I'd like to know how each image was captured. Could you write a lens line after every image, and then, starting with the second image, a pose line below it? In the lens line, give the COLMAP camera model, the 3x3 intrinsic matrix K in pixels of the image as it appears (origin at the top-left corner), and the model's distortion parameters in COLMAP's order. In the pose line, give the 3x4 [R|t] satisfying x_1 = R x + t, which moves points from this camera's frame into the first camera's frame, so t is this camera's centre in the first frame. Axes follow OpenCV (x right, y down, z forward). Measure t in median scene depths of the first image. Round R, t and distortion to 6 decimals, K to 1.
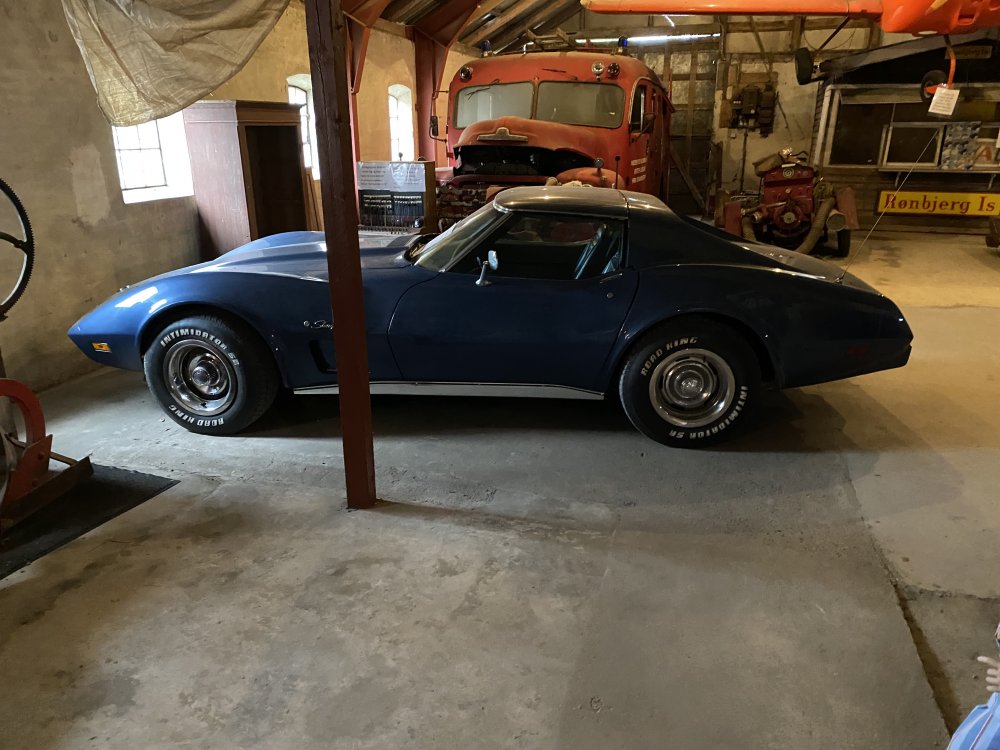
lens RADIAL K [[769.1, 0, 500.0], [0, 769.1, 375.0], [0, 0, 1]] dist [0.045442, -0.054930]
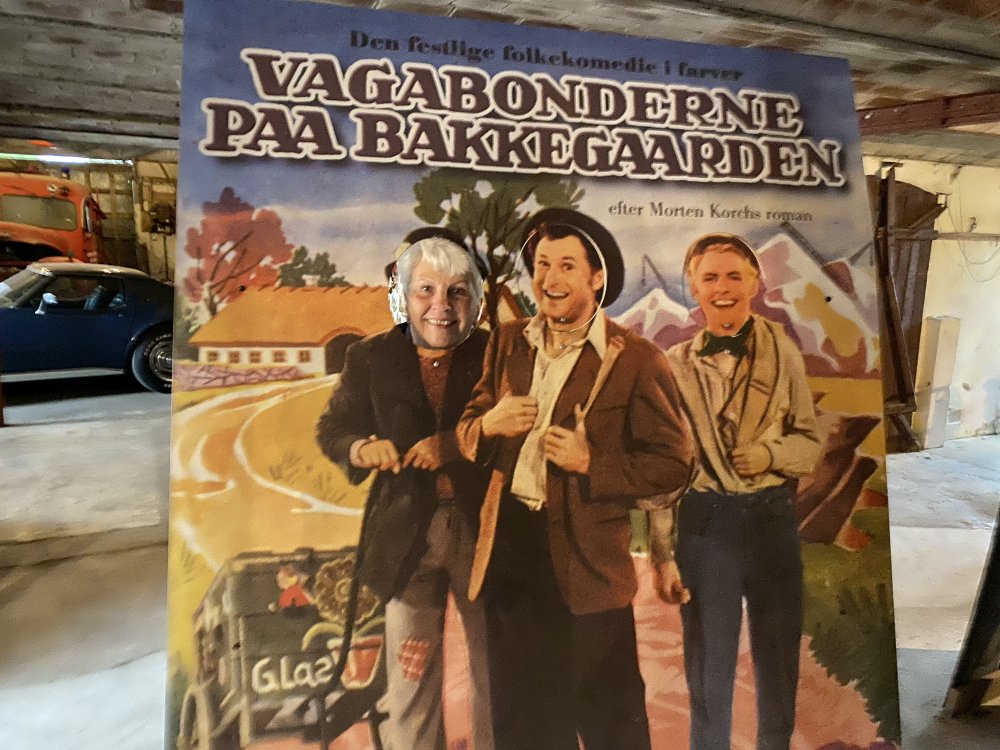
lens RADIAL K [[769.1, 0, 500.0], [0, 769.1, 375.0], [0, 0, 1]] dist [0.045442, -0.054930]
pose [[0.756884, -0.096248, 0.646423, -0.180682], [0.178403, 0.981959, -0.062681, 0.147952], [-0.628728, 0.162767, 0.760400, -0.462671]]
